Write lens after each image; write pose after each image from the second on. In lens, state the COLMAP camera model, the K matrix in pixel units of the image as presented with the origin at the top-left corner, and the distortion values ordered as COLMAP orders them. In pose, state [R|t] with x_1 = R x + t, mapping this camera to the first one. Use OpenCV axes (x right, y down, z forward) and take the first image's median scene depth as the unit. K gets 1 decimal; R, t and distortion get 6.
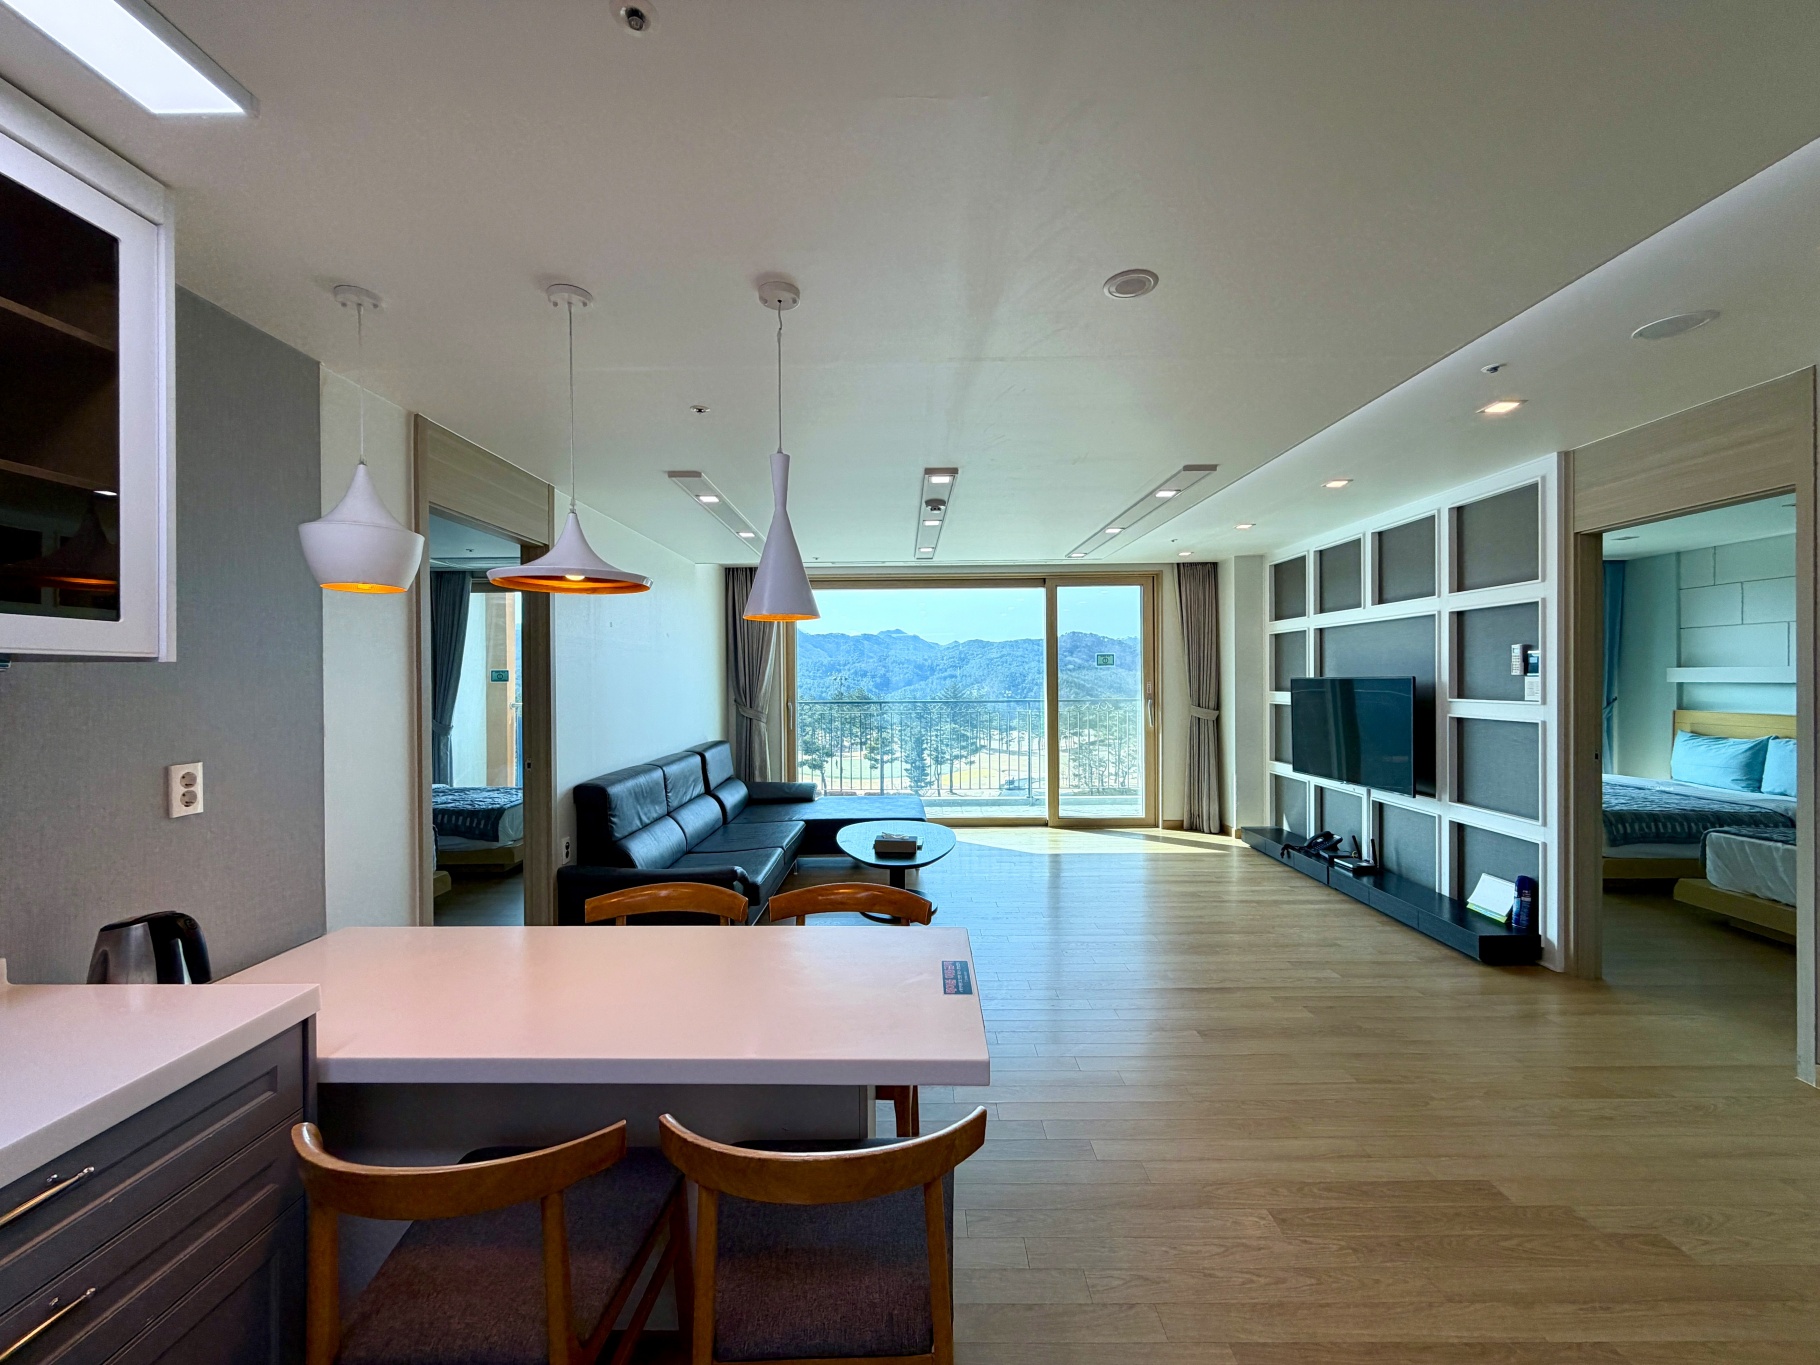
lens RADIAL K [[729.4, 0, 905.6], [0, 729.4, 681.3], [0, 0, 1]] dist [-0.001037, -0.000051]
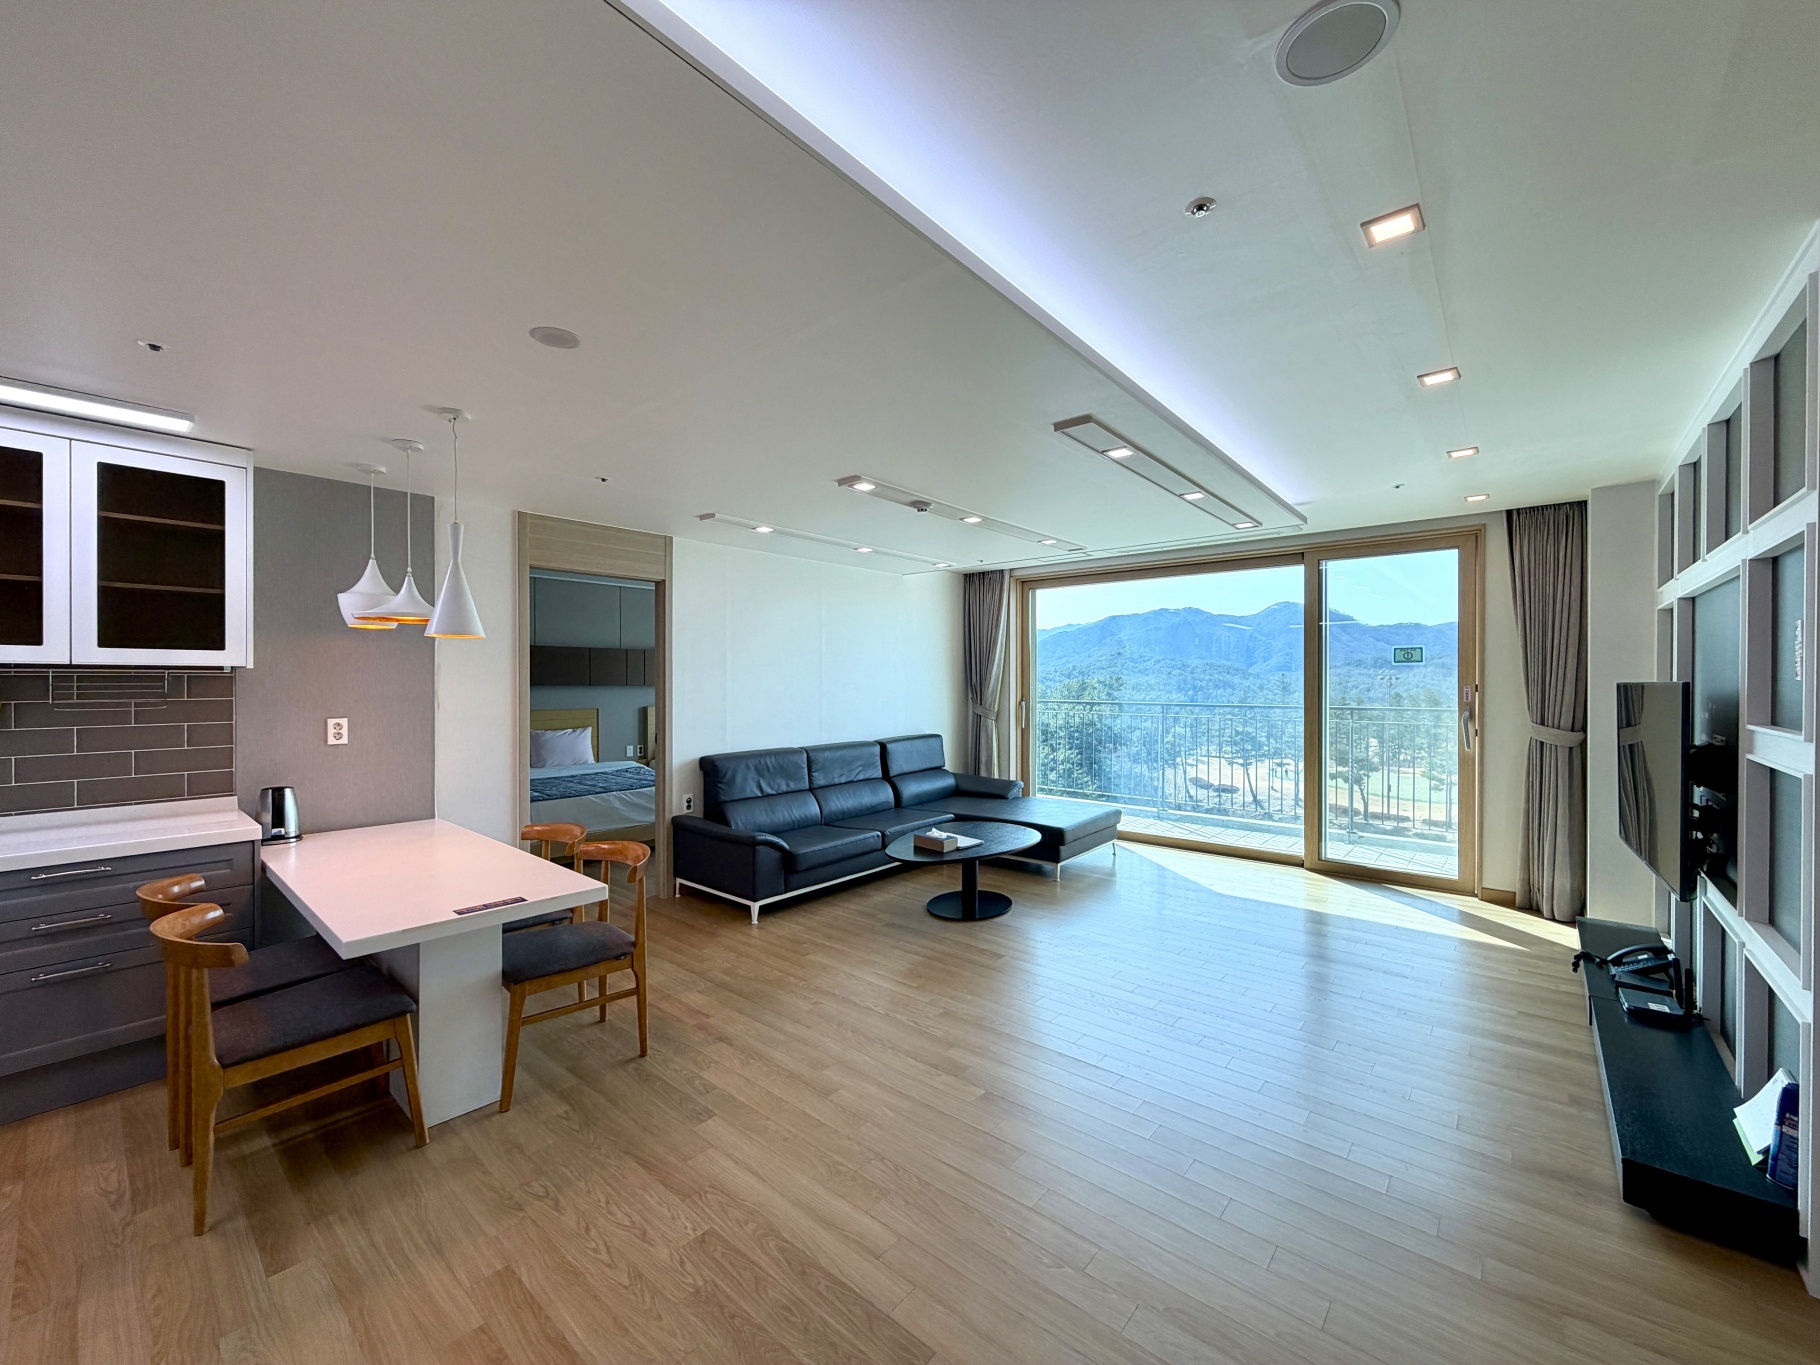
lens RADIAL K [[729.4, 0, 902.8], [0, 729.4, 680.5], [0, 0, 1]] dist [-0.001037, -0.000051]
pose [[0.762250, 0.009728, -0.647209, 0.385580], [-0.008379, 0.999952, 0.005163, -0.003651], [0.647228, 0.001488, 0.762295, 0.124126]]
